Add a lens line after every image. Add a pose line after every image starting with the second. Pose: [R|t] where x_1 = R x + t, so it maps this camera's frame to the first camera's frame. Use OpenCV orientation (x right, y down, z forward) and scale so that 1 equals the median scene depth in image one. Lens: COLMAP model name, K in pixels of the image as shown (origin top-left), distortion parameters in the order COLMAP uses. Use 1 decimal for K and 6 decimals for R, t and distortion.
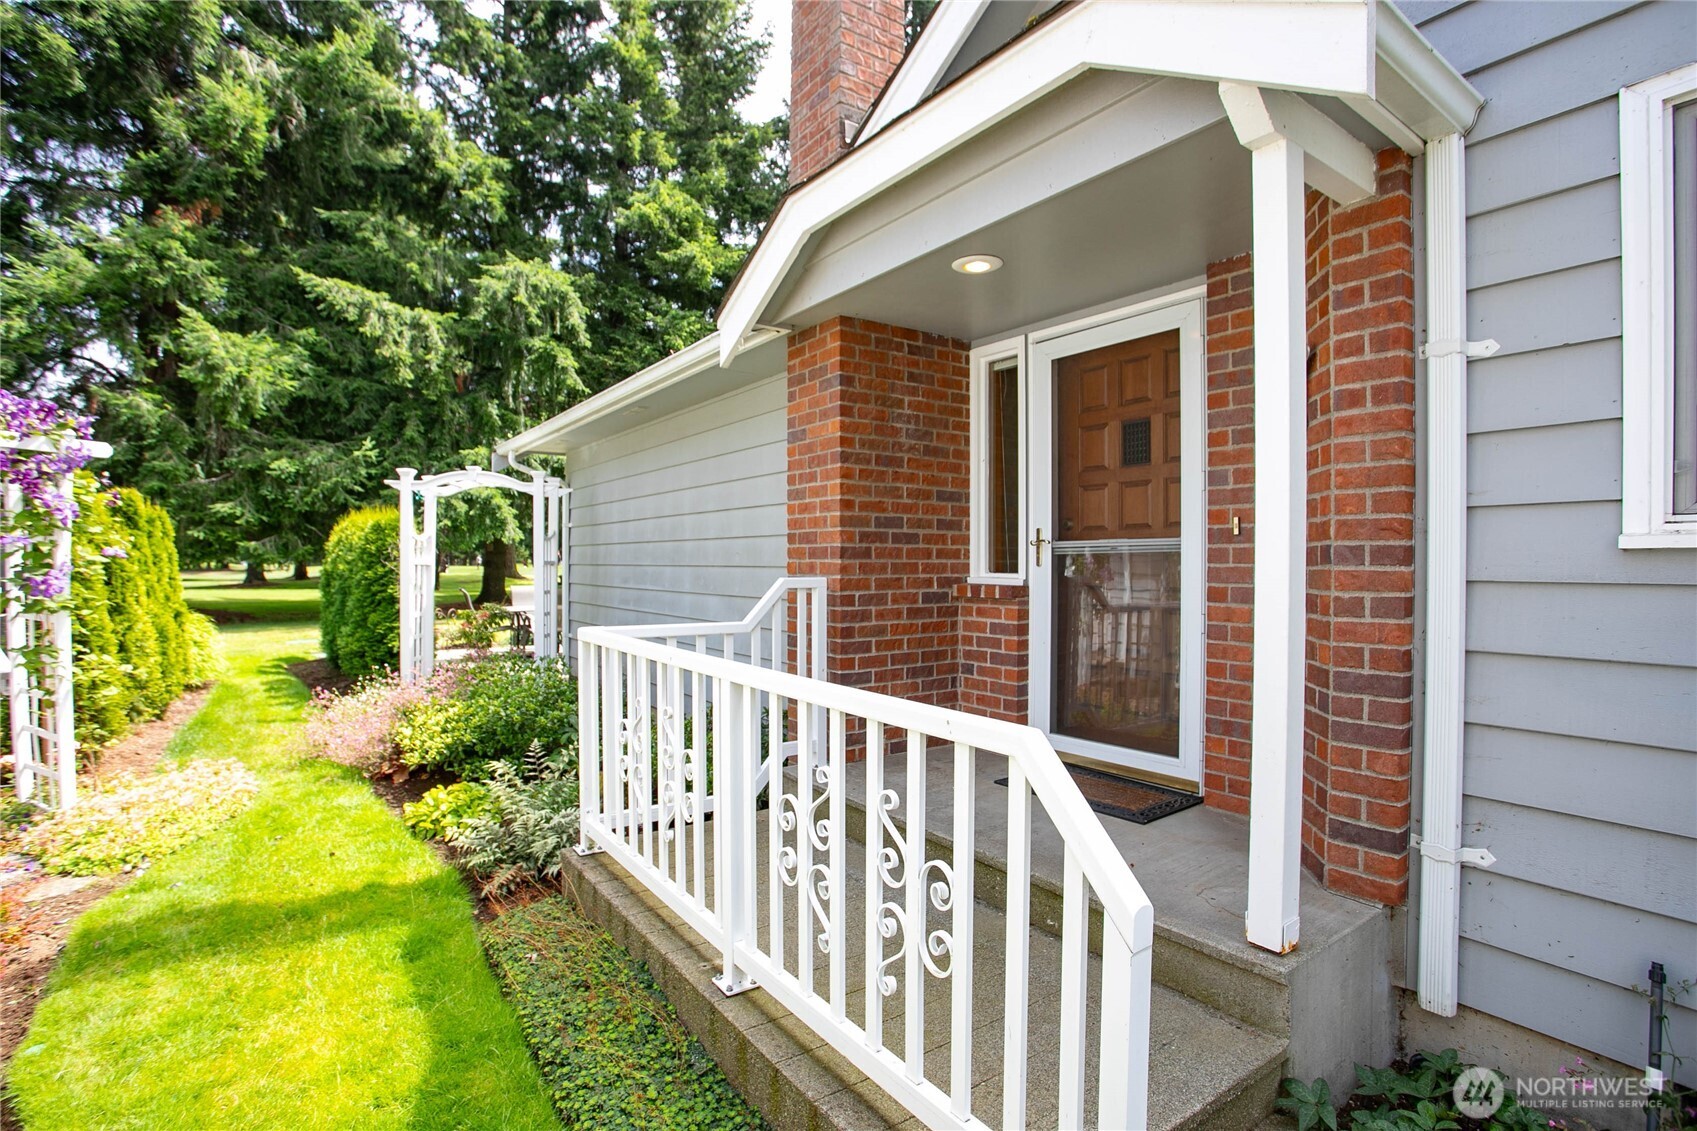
lens RADIAL K [[827.1, 0, 860.7], [0, 827.1, 582.0], [0, 0, 1]] dist [-0.070878, 0.028668]
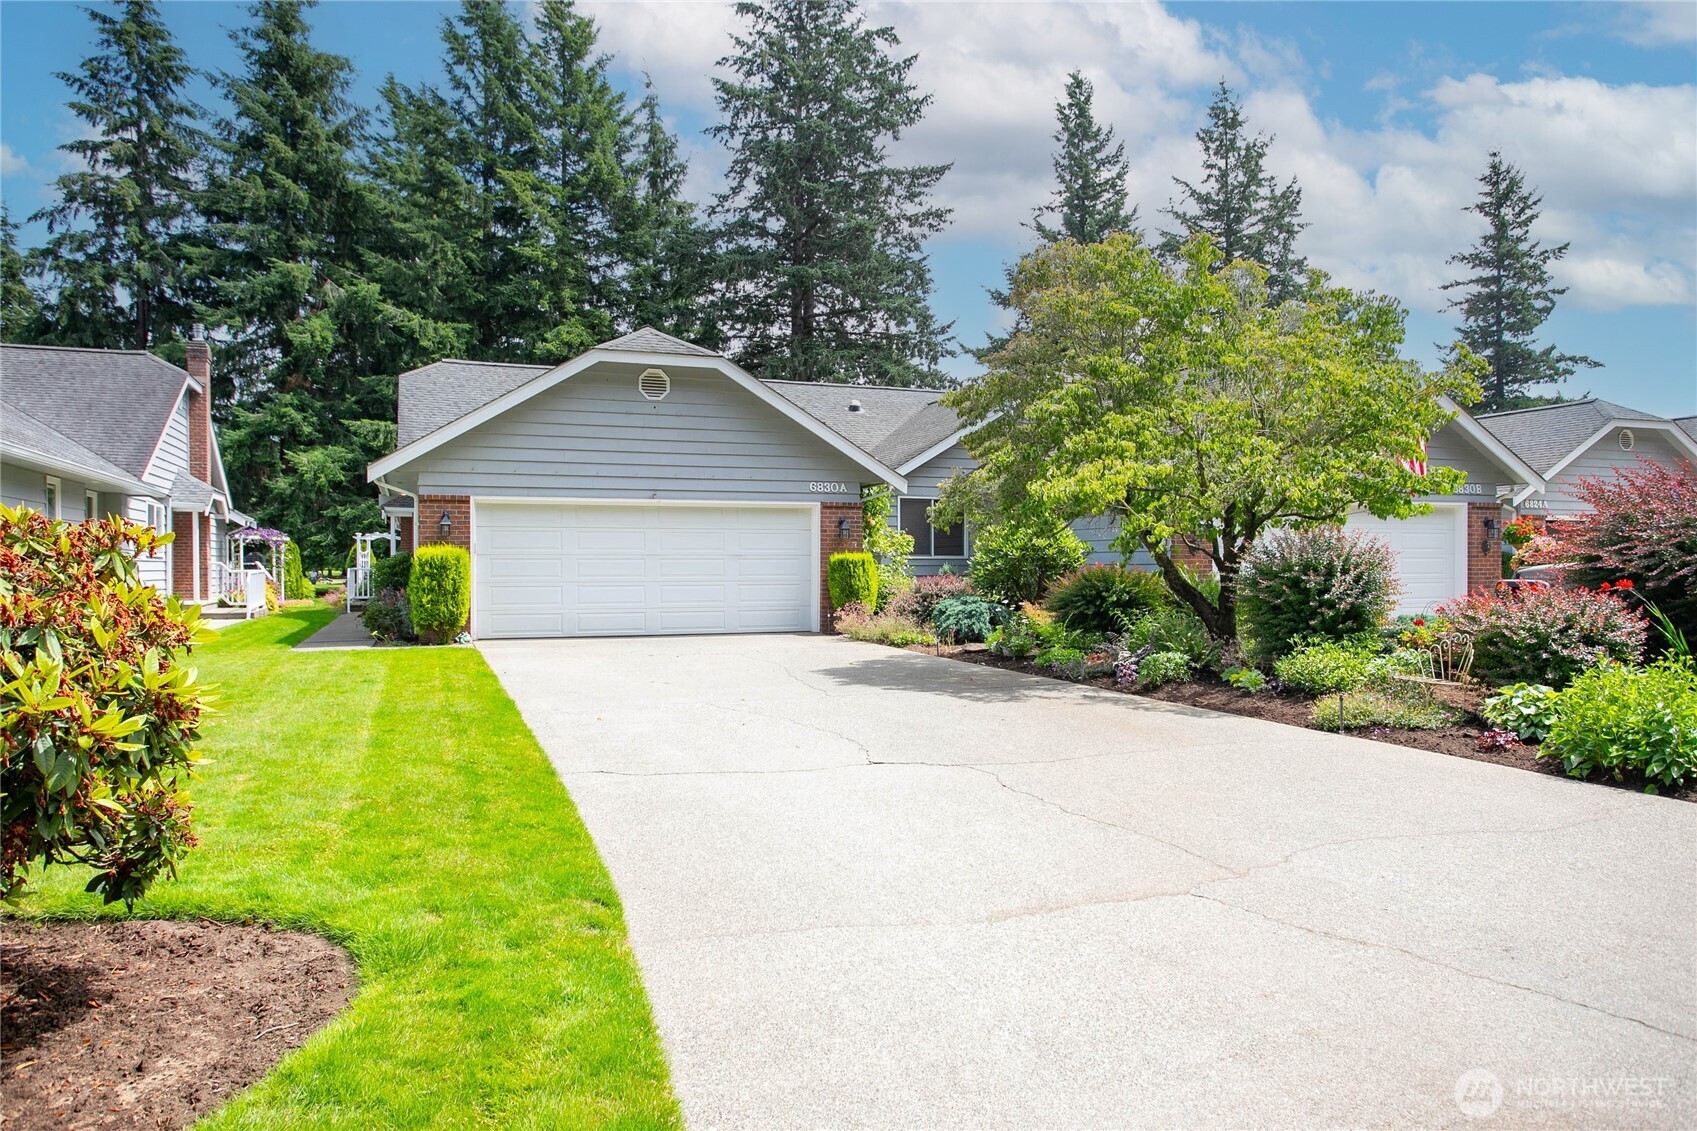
lens RADIAL K [[1076.4, 0, 843.3], [0, 1076.4, 563.3], [0, 0, 1]] dist [-0.045229, 0.044993]
pose [[0.972398, -0.014662, -0.232869, 0.982324], [0.008650, 0.999603, -0.026814, 0.051132], [0.233170, 0.024060, 0.972138, -1.152259]]
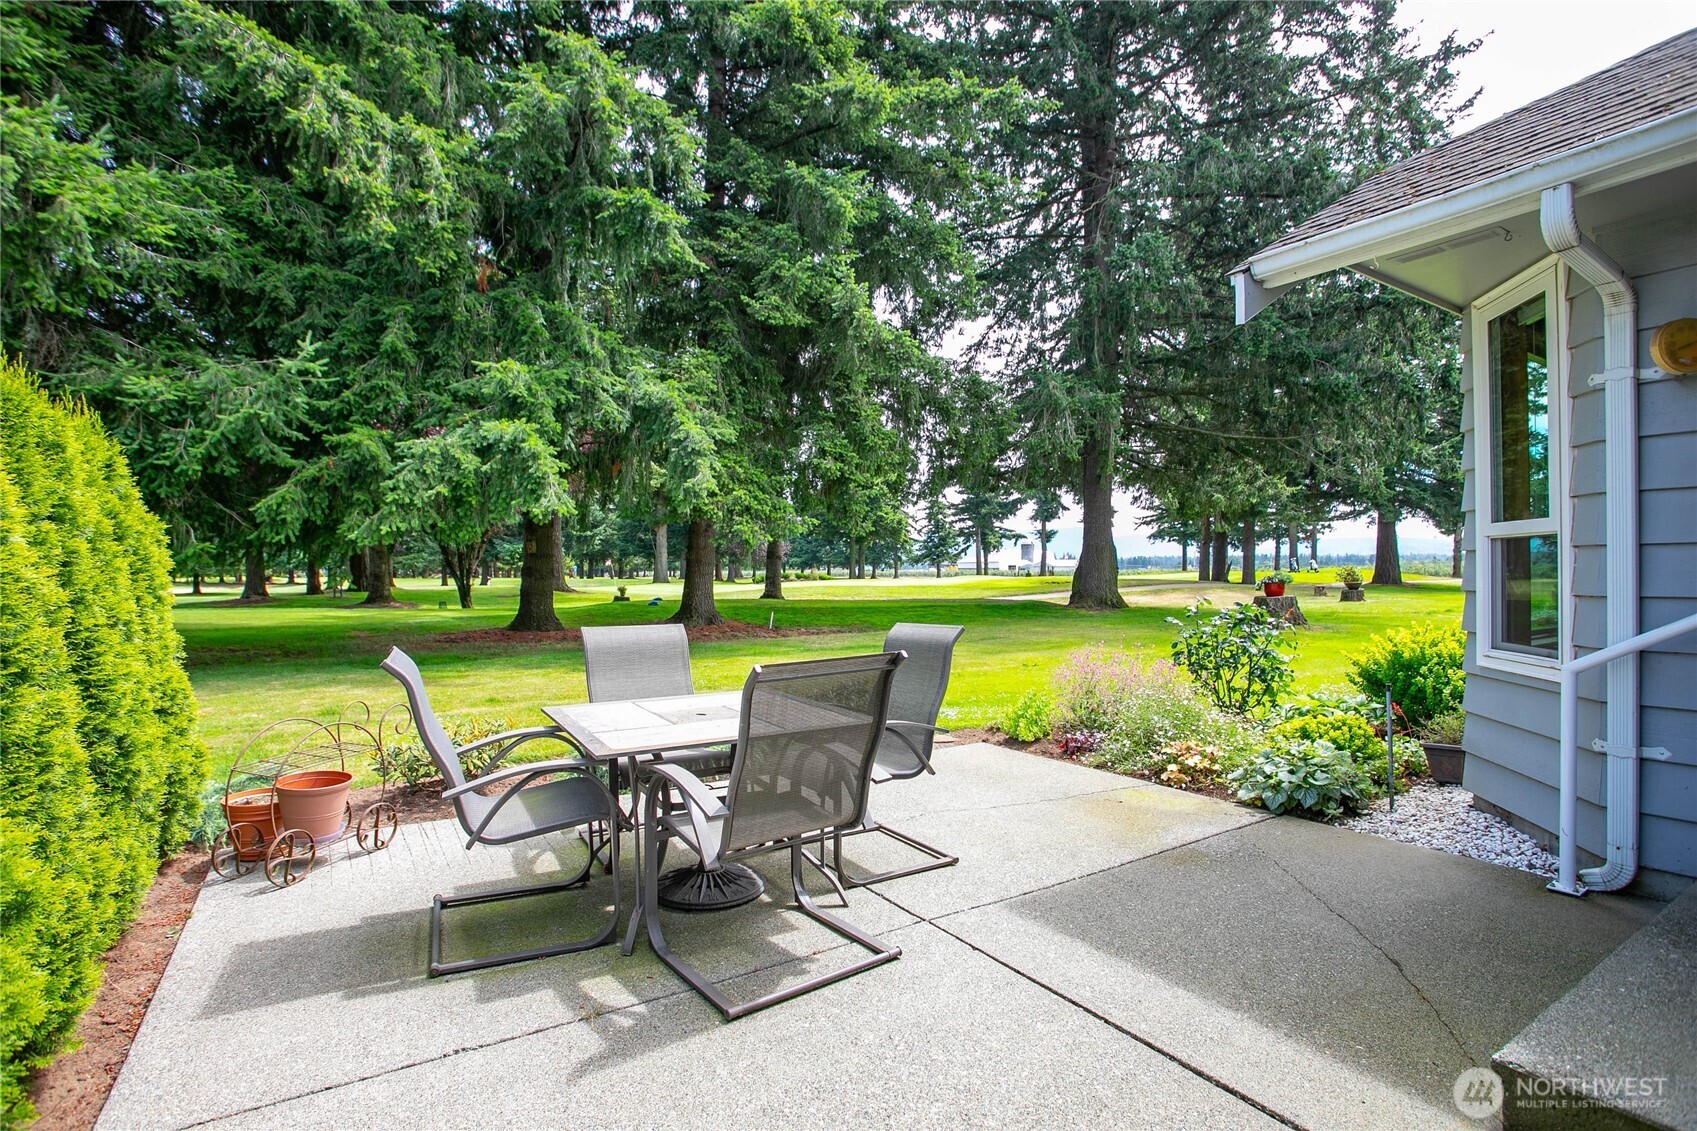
lens RADIAL K [[827.1, 0, 847.2], [0, 827.1, 561.5], [0, 0, 1]] dist [-0.070878, 0.028668]
pose [[0.998516, -0.005846, -0.054141, -0.215017], [0.003634, 0.999158, -0.040871, -0.004606], [0.054335, 0.040614, 0.997696, 0.474665]]
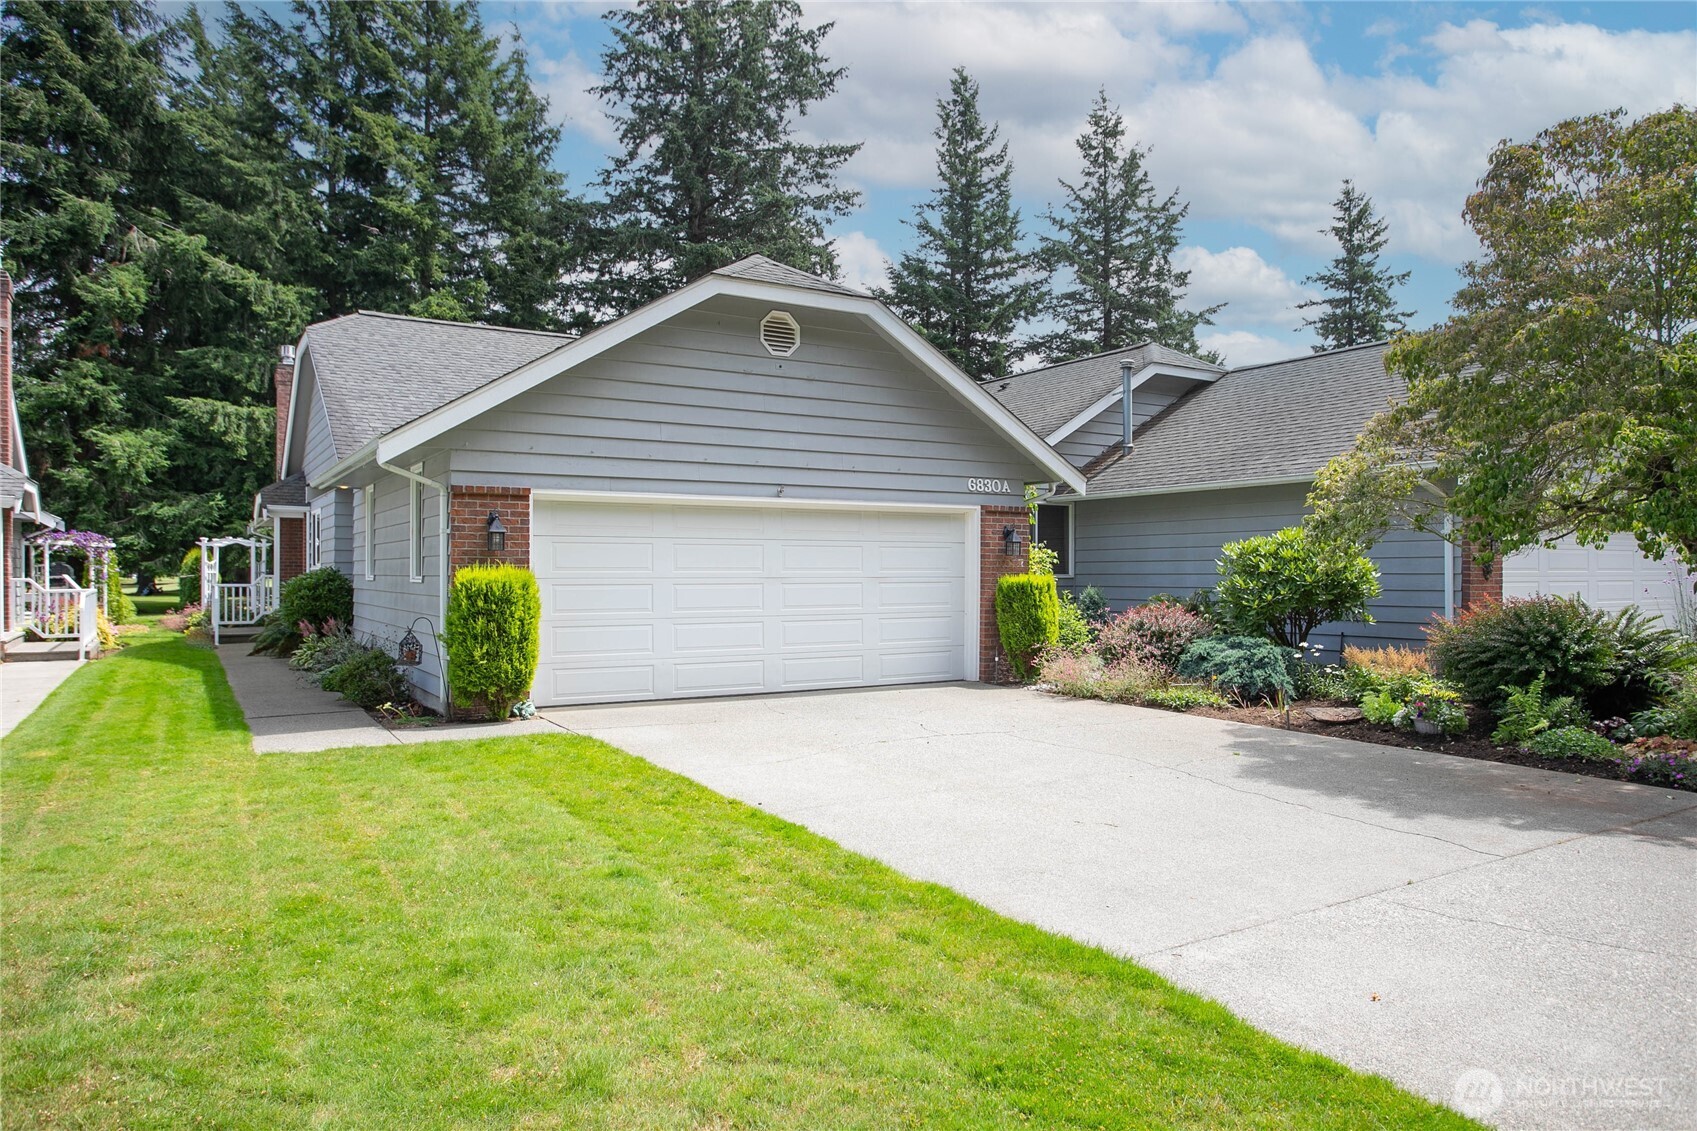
lens RADIAL K [[1076.4, 0, 846.9], [0, 1076.4, 567.8], [0, 0, 1]] dist [-0.045229, 0.044993]
pose [[0.998004, -0.011248, -0.062147, 0.705126], [0.009606, 0.999598, -0.026658, 0.030341], [0.062422, 0.026008, 0.997711, -0.944328]]
